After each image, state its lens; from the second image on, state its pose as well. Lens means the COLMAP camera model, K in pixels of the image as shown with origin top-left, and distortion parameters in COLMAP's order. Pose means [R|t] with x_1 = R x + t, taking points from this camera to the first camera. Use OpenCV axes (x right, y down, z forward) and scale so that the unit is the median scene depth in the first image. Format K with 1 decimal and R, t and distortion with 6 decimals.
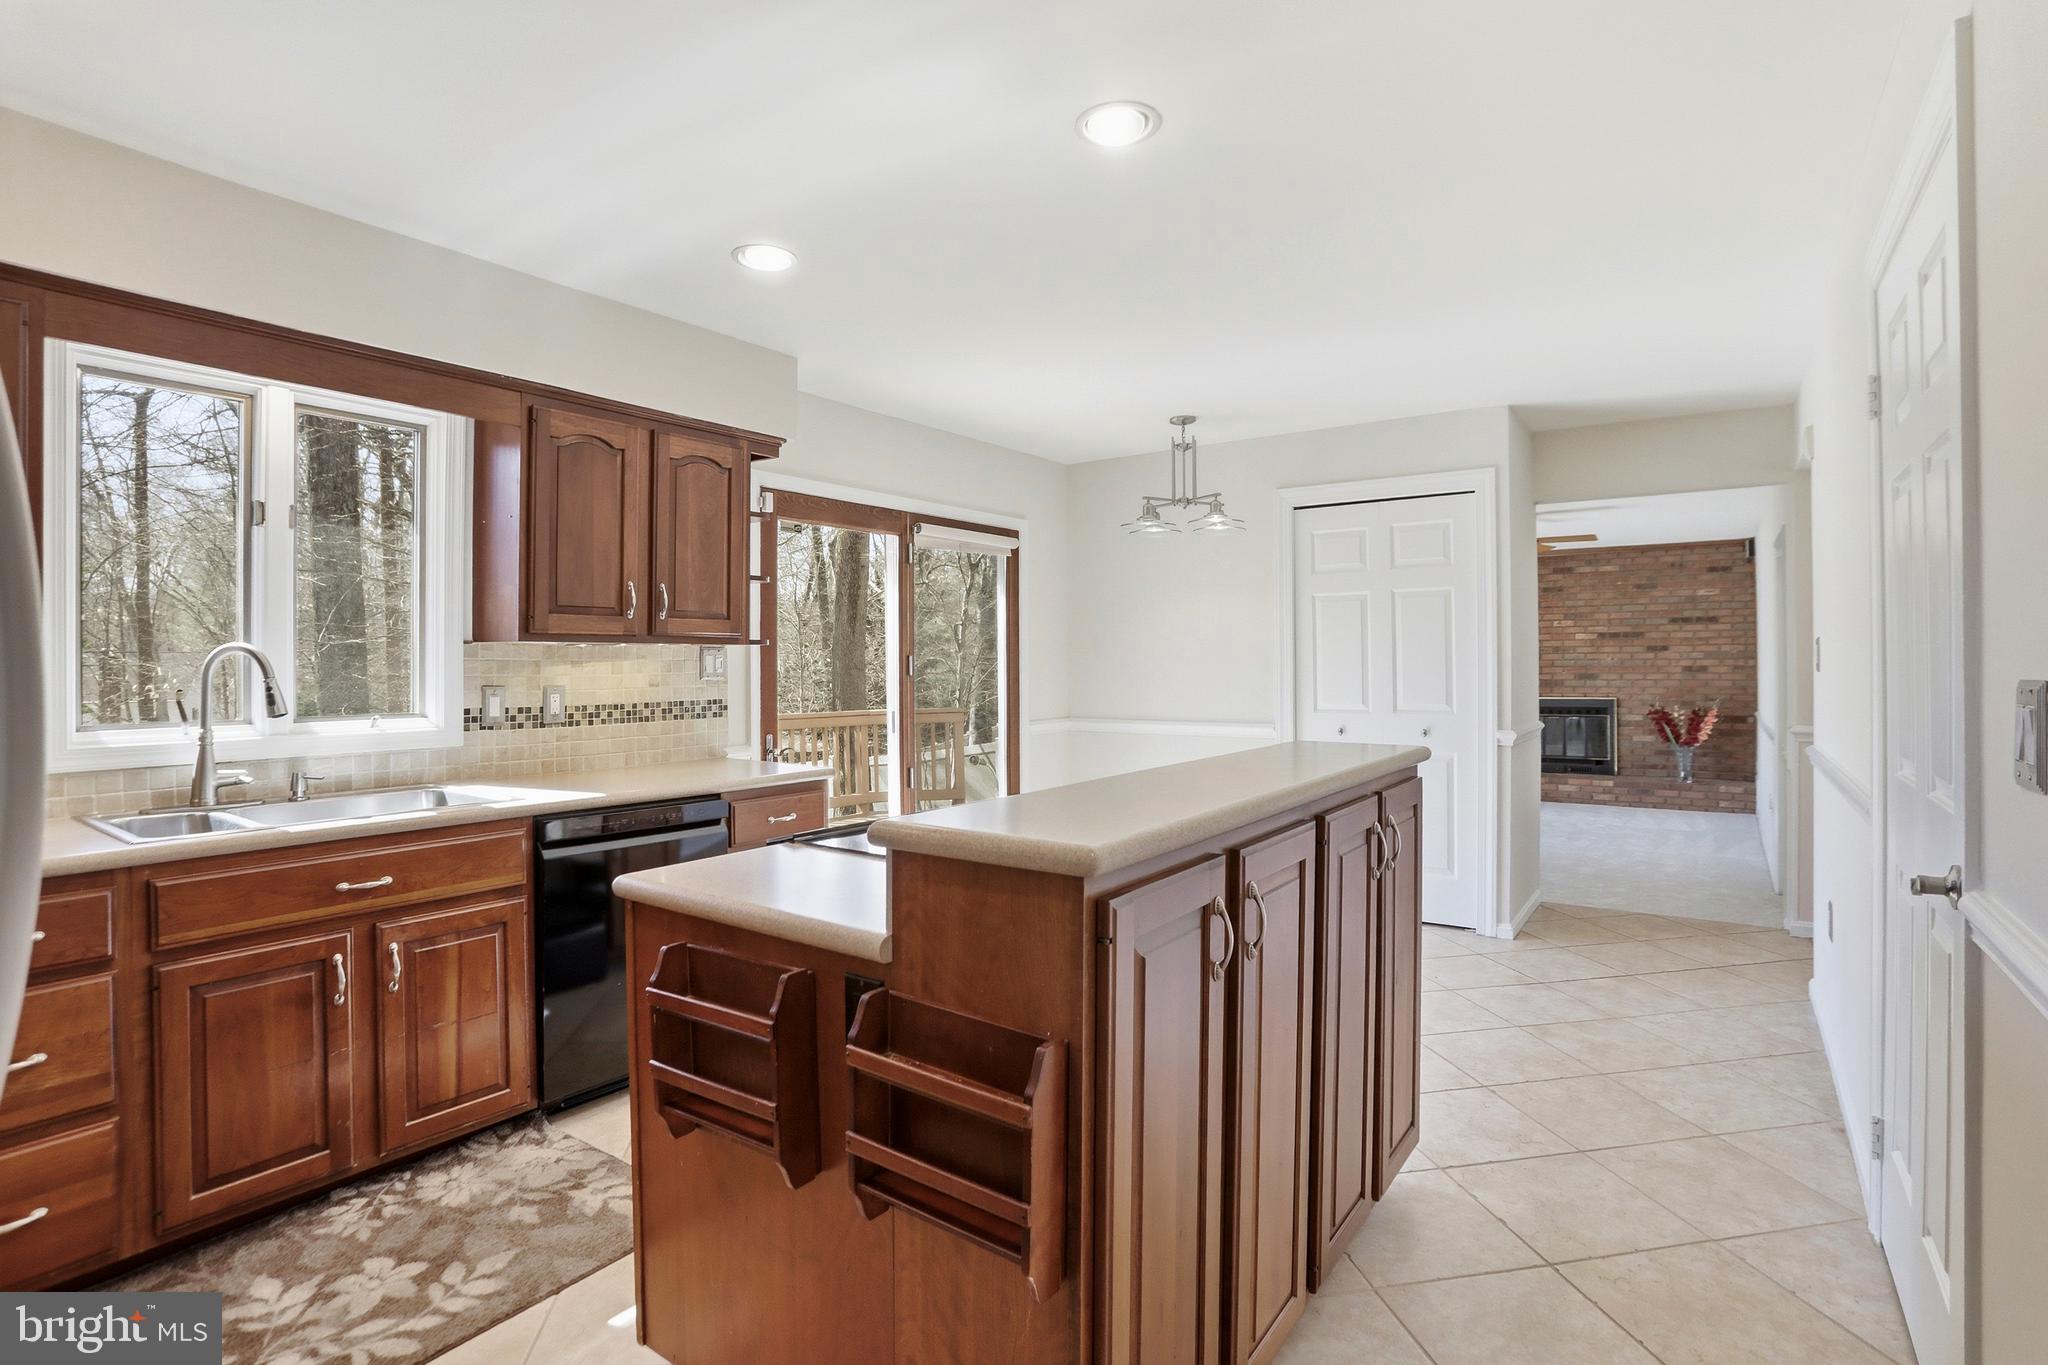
lens RADIAL K [[961.9, 0, 1055.6], [0, 961.9, 659.5], [0, 0, 1]] dist [-0.052817, 0.018215]
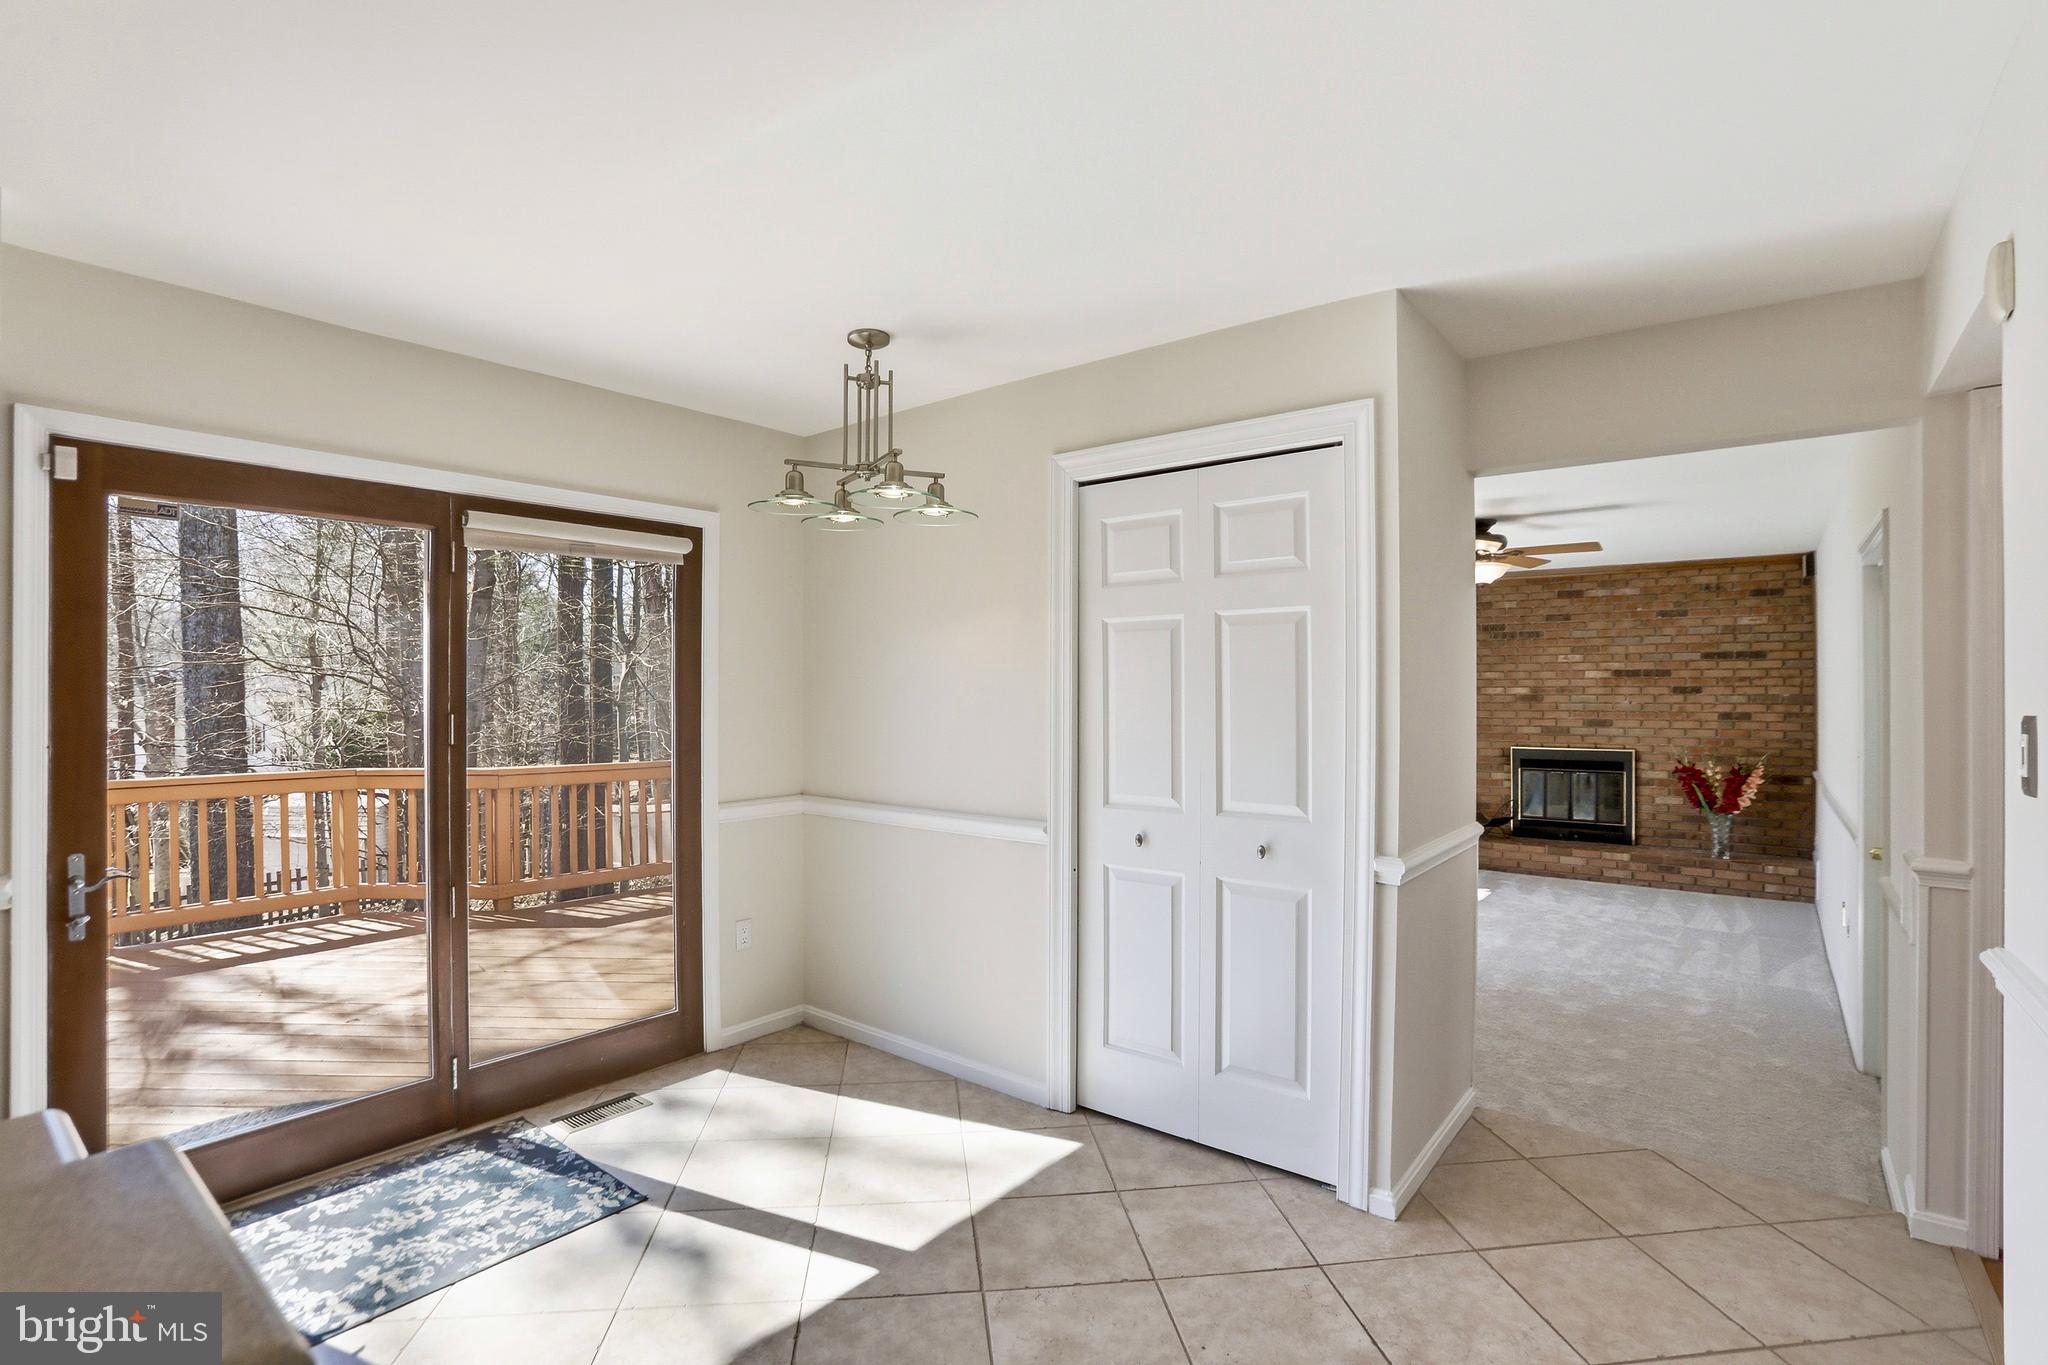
lens RADIAL K [[961.9, 0, 1019.7], [0, 961.9, 689.9], [0, 0, 1]] dist [-0.052817, 0.018215]
pose [[0.998432, 0.005995, -0.055665, 0.116129], [-0.005896, 0.999981, 0.001940, -0.010617], [0.055675, -0.001608, 0.998448, 0.170504]]
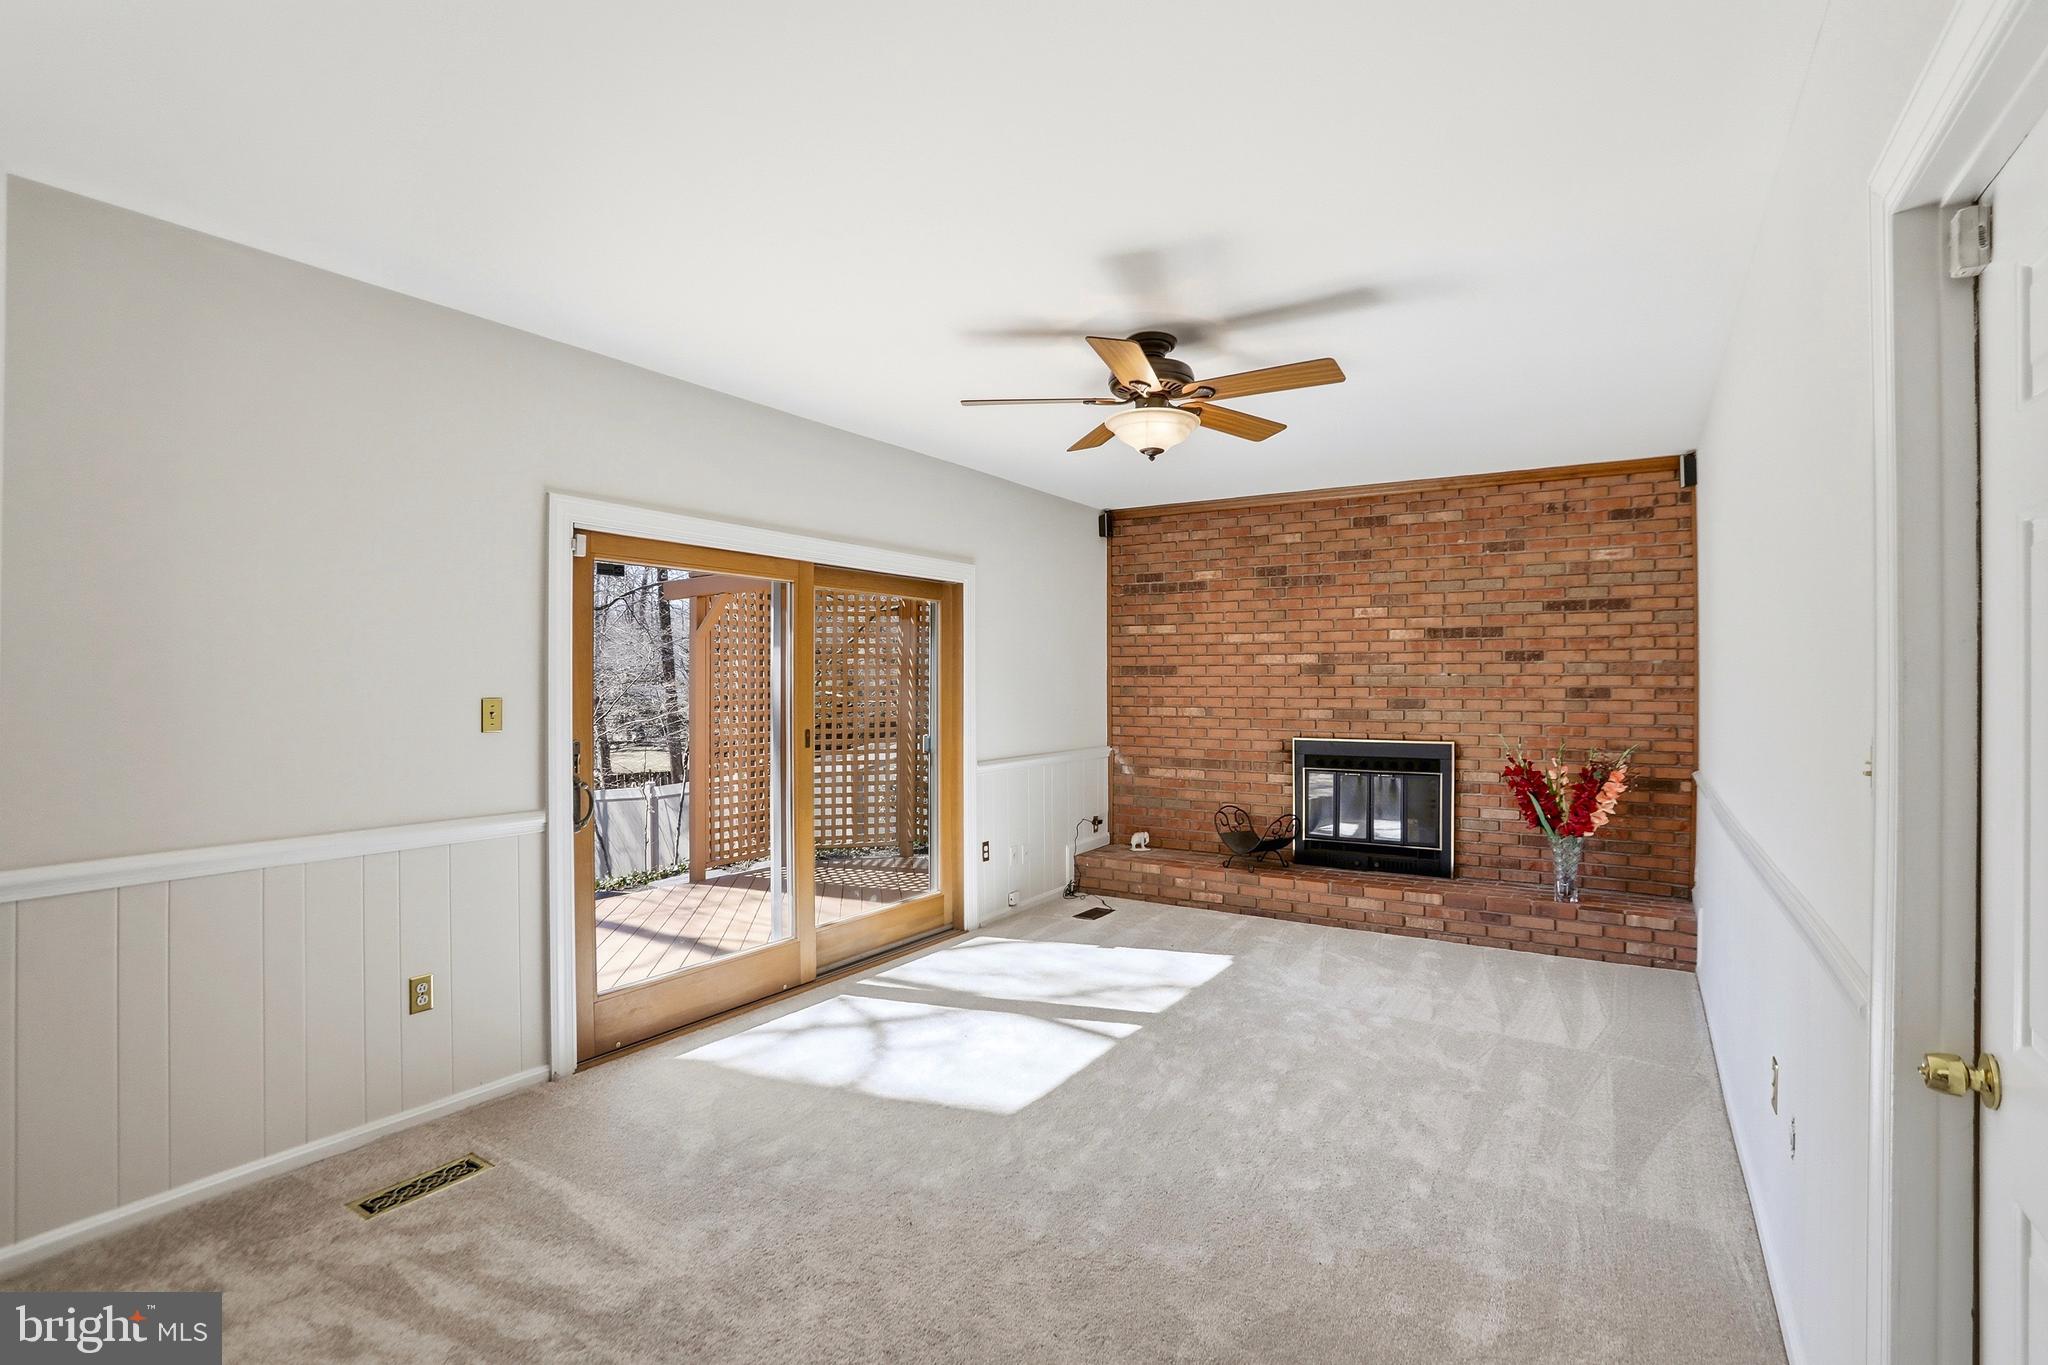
lens RADIAL K [[961.9, 0, 1030.9], [0, 961.9, 684.8], [0, 0, 1]] dist [-0.052817, 0.018215]
pose [[0.998742, 0.006730, 0.049699, 0.329568], [-0.007037, 0.999957, 0.006005, 0.004401], [-0.049656, -0.006347, 0.998746, 0.468785]]
